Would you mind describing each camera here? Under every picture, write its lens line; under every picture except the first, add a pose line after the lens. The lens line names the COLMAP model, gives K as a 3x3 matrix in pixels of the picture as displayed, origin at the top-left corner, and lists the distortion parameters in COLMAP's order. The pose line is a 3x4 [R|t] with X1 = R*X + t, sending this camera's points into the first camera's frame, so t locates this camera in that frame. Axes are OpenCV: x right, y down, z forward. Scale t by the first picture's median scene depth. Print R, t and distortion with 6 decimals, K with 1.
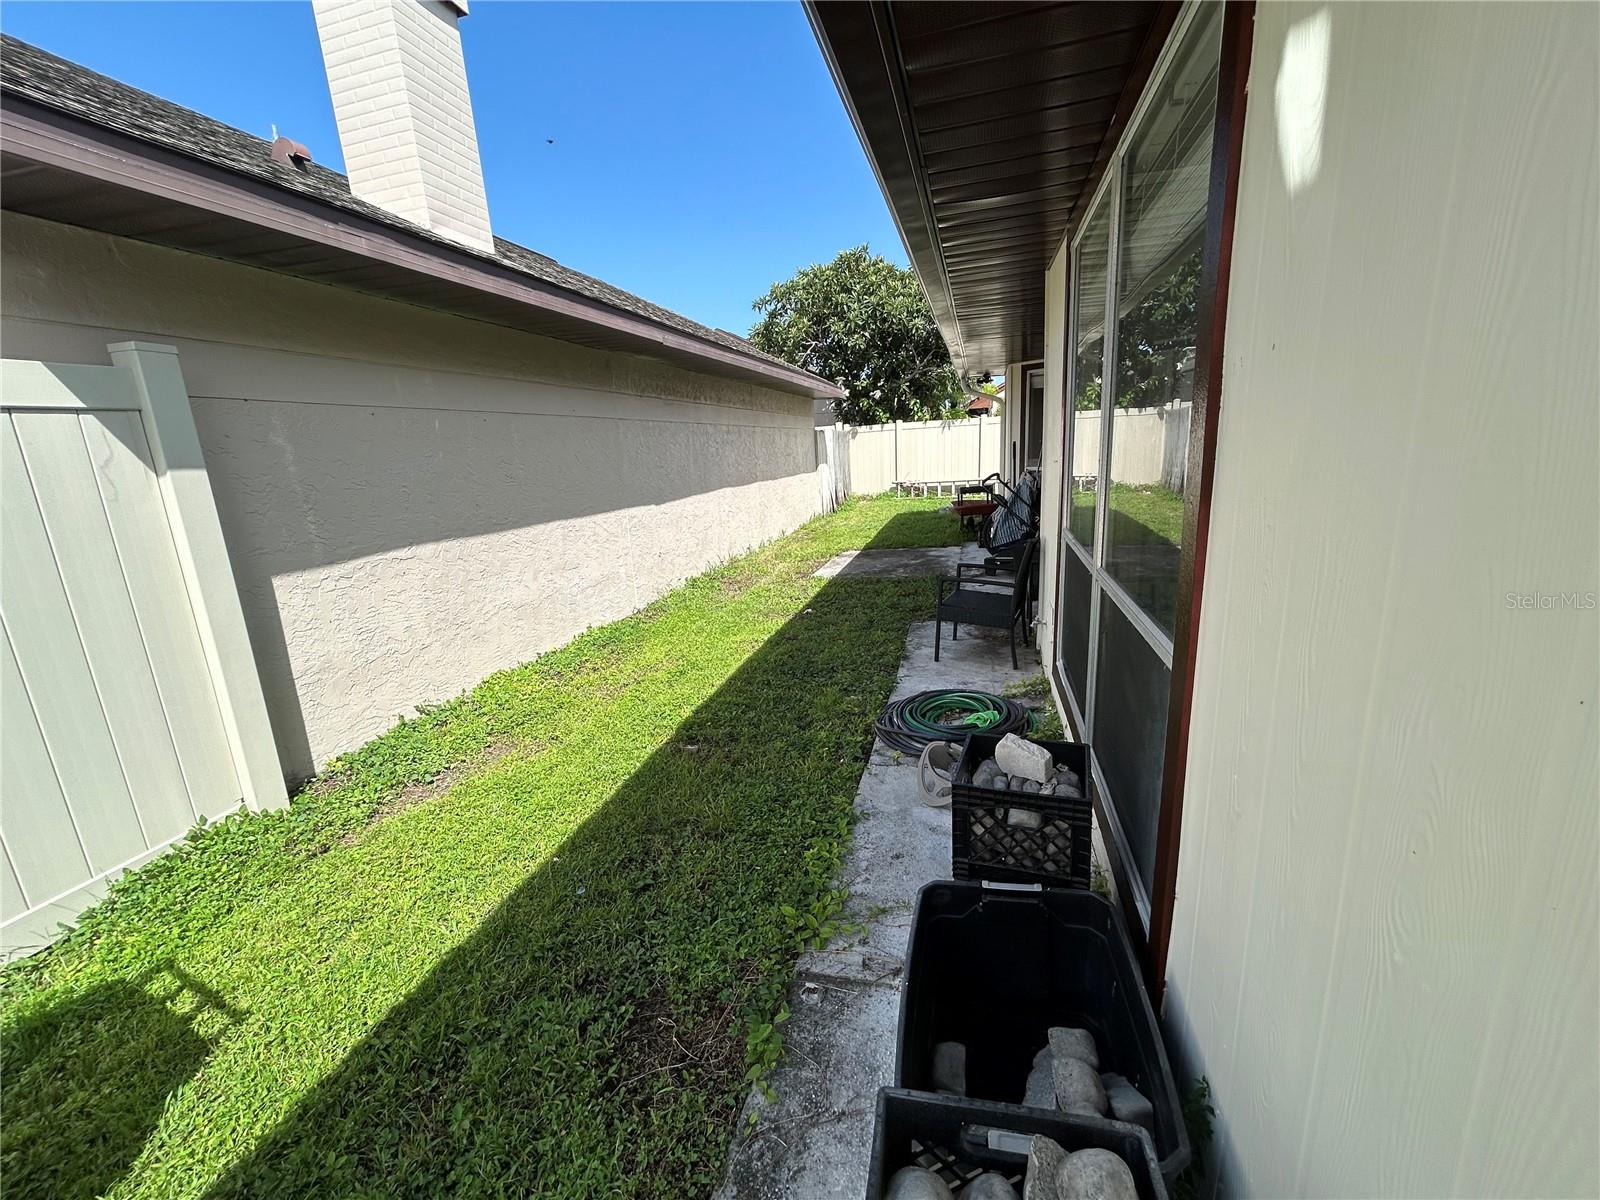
lens RADIAL K [[641.9, 0, 797.4], [0, 641.9, 595.5], [0, 0, 1]] dist [0.000241, 0.000323]
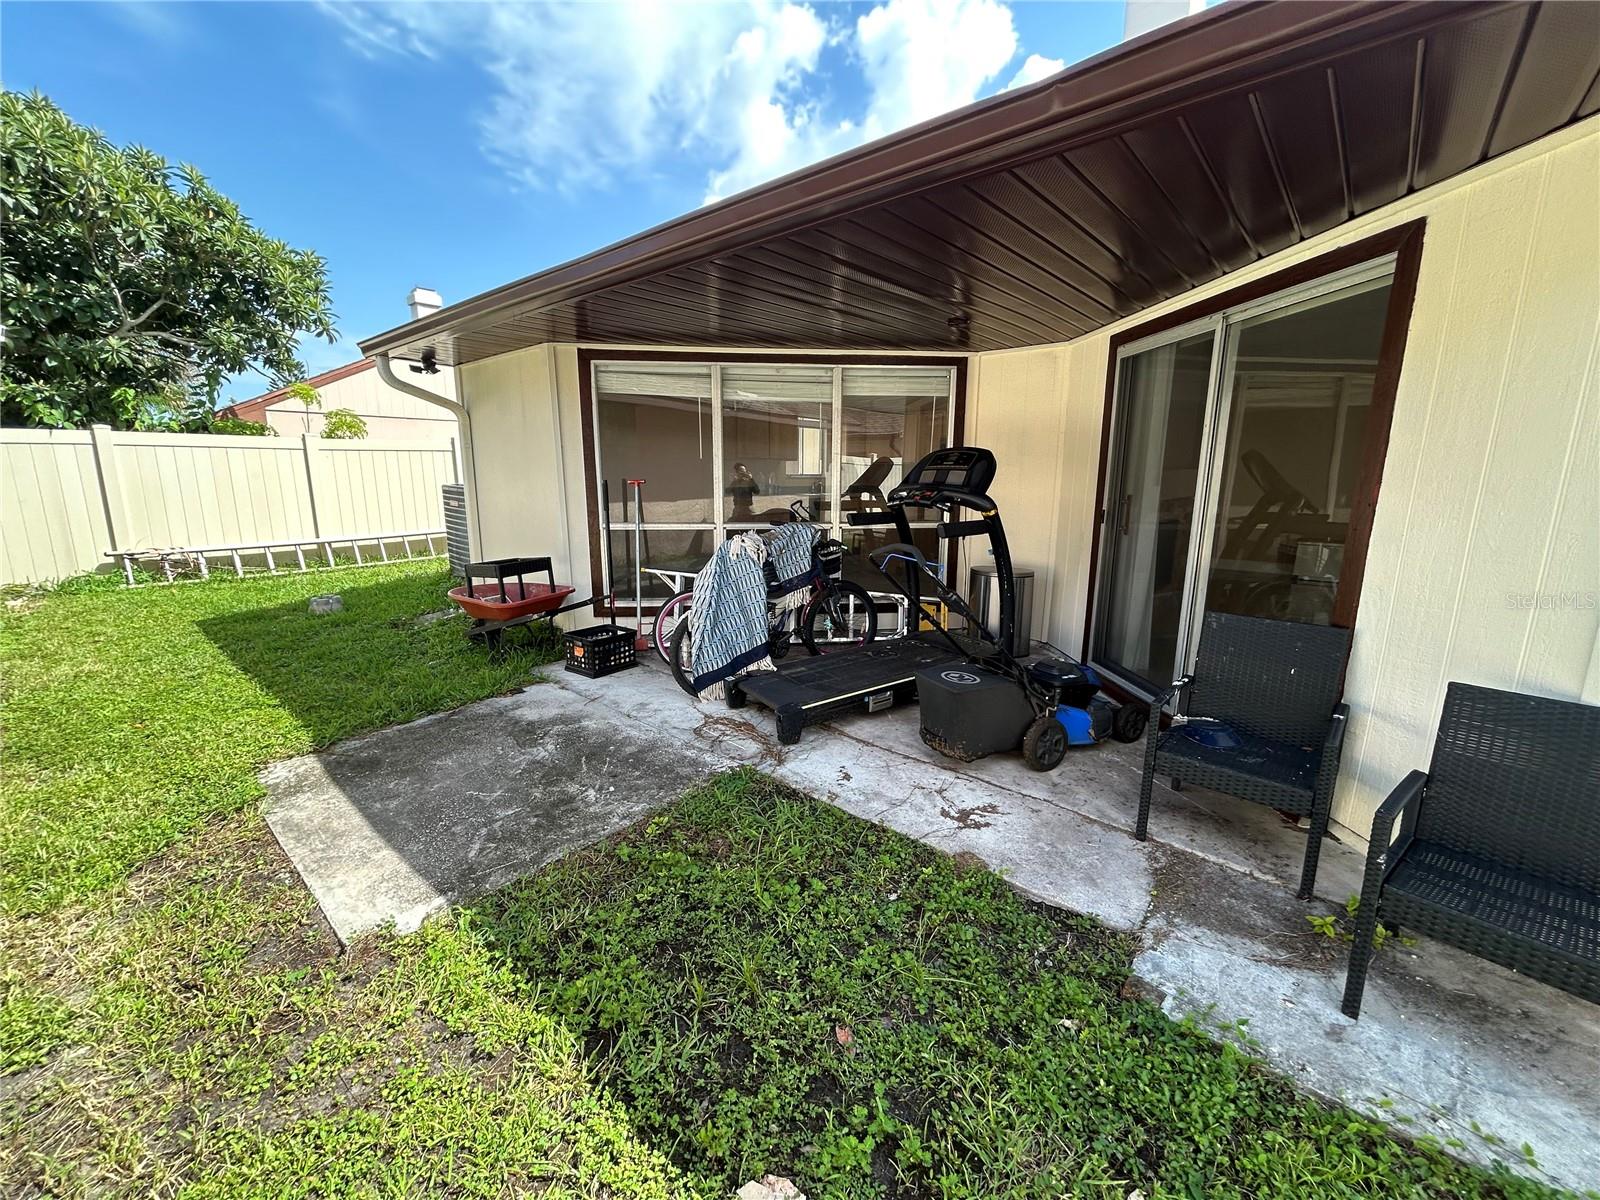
lens RADIAL K [[644.3, 0, 800.0], [0, 644.3, 600.0], [0, 0, 1]] dist [-0.006904, 0.000959]
pose [[0.428298, -0.126163, 0.894787, -0.200475], [0.178915, 0.982442, 0.052883, -0.251987], [-0.885749, 0.137441, 0.443350, 1.129793]]
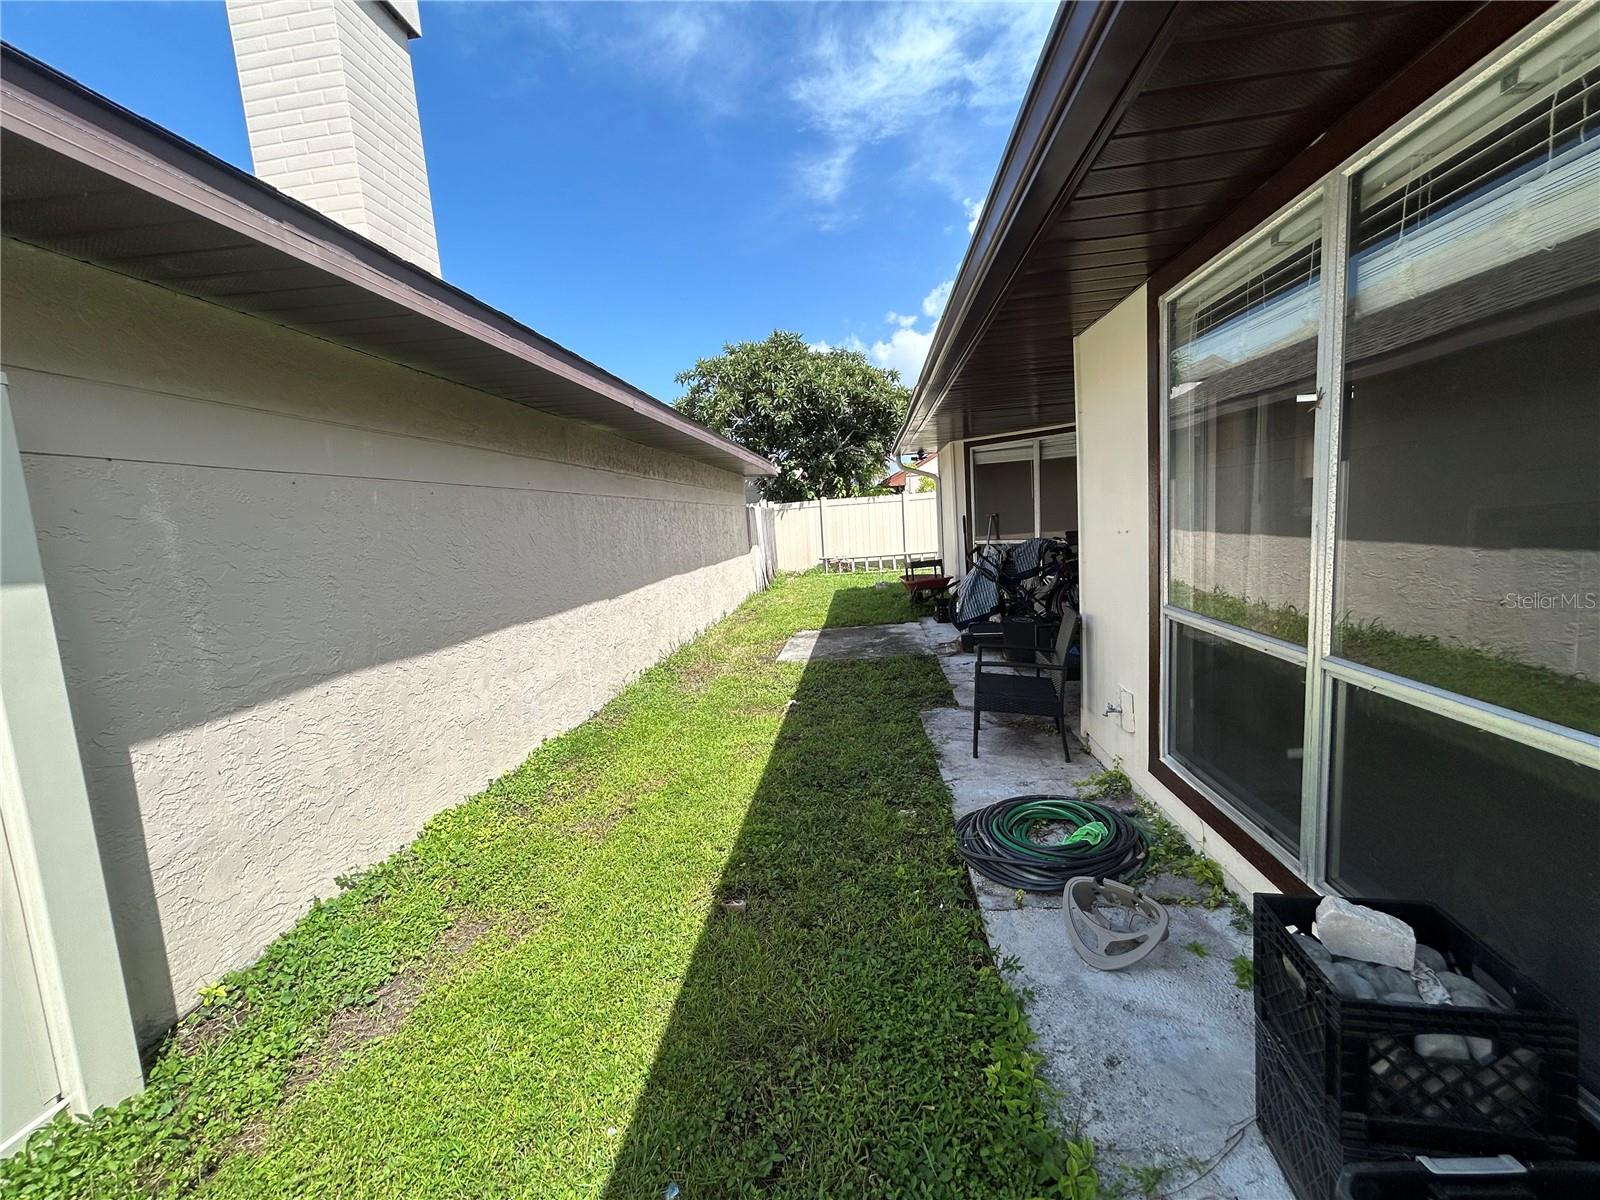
lens RADIAL K [[641.9, 0, 797.4], [0, 641.9, 595.5], [0, 0, 1]] dist [0.000241, 0.000323]
pose [[0.986631, -0.029506, 0.160279, -0.151296], [0.048216, 0.992295, -0.114127, -0.028030], [-0.155676, 0.120330, 0.980452, 0.139653]]
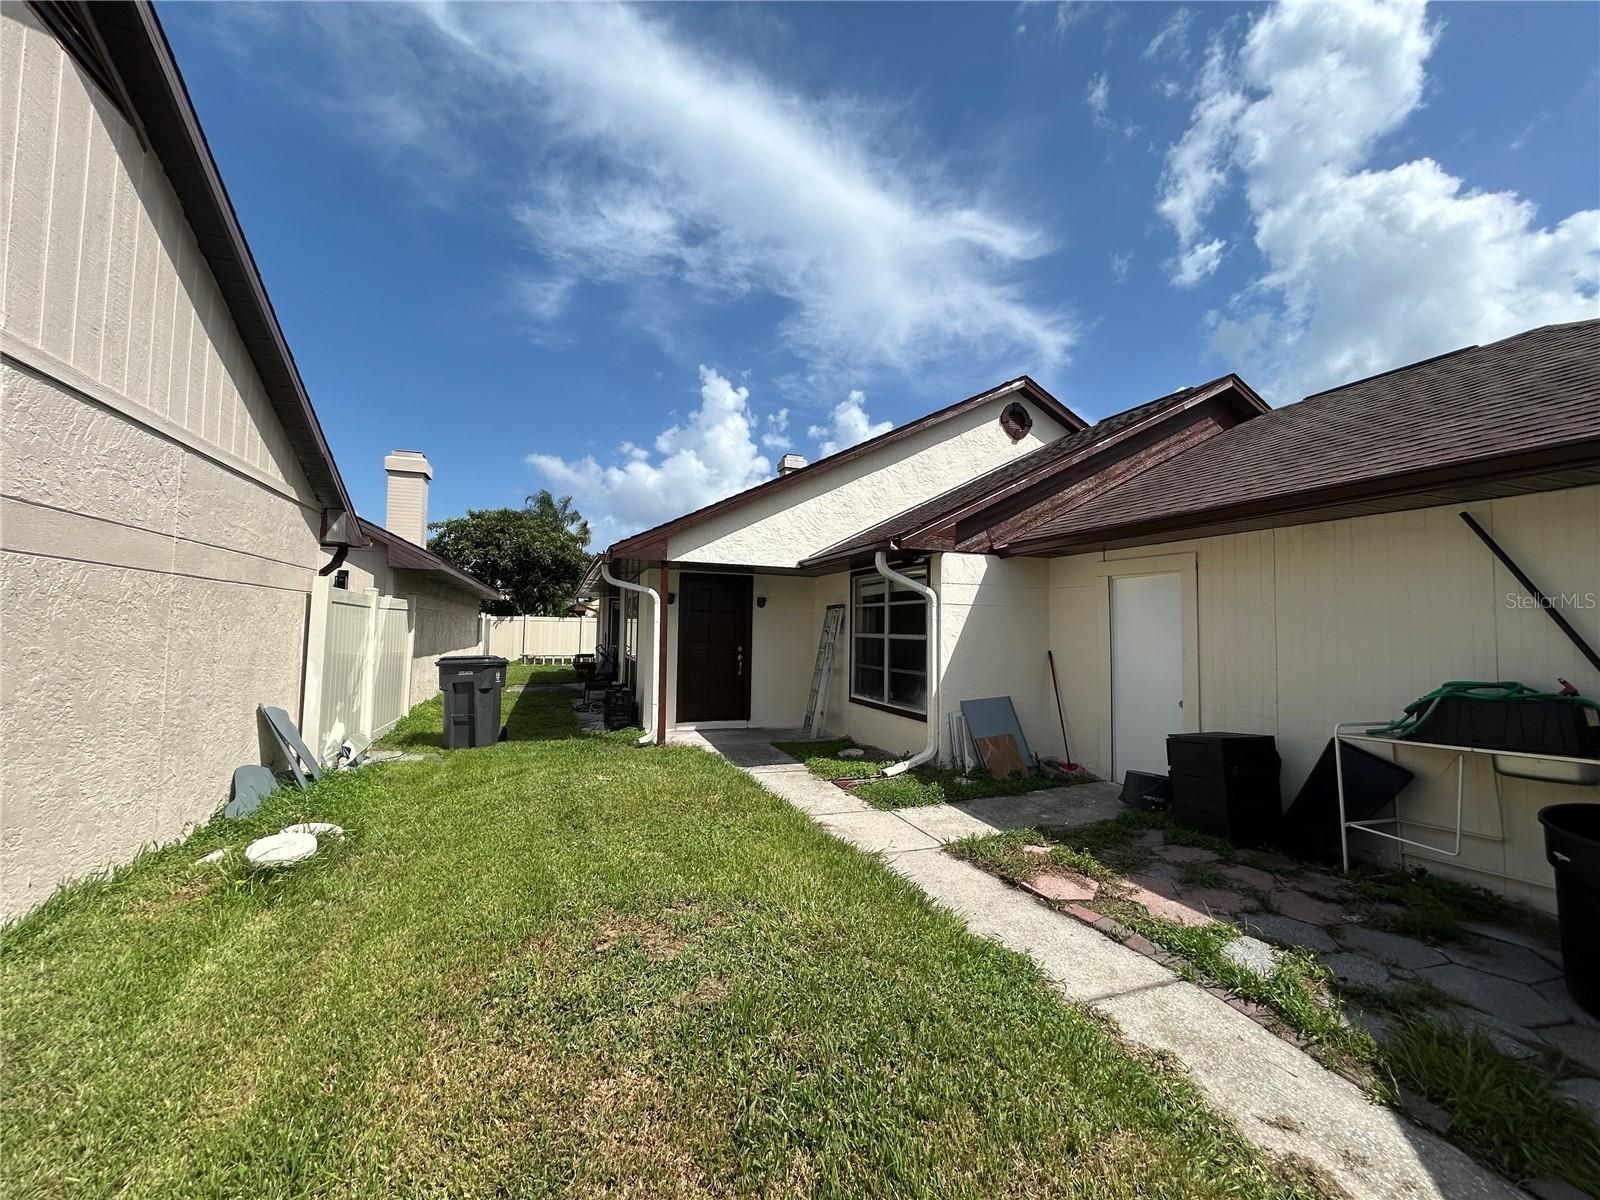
lens RADIAL K [[641.9, 0, 797.4], [0, 641.9, 595.5], [0, 0, 1]] dist [0.000241, 0.000323]
pose [[0.805901, 0.098399, 0.583816, -0.728875], [0.076135, 0.960680, -0.267015, 0.464638], [-0.587135, 0.259637, 0.766721, -1.869253]]
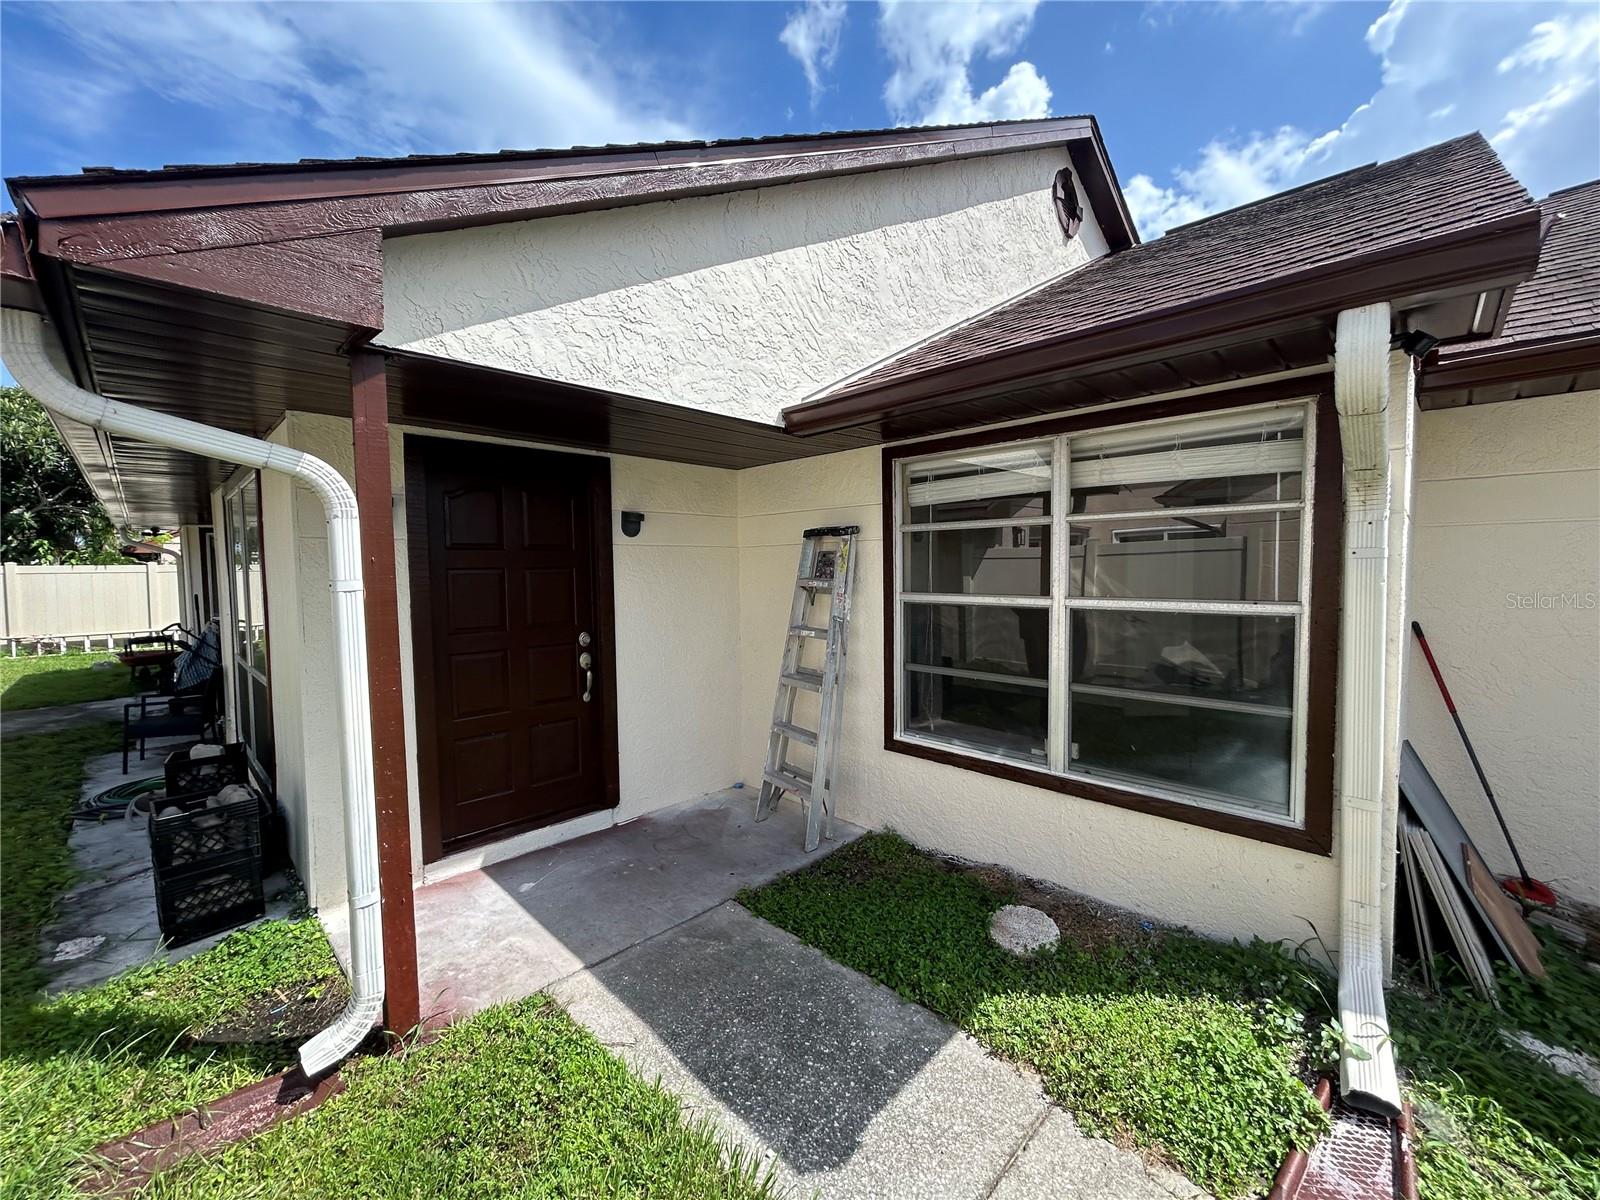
lens RADIAL K [[644.3, 0, 800.0], [0, 644.3, 600.0], [0, 0, 1]] dist [-0.006904, 0.000959]
pose [[0.480113, 0.010282, 0.877146, -0.226757], [0.181835, 0.977046, -0.110982, 0.139915], [-0.858154, 0.212780, 0.467223, -0.706365]]
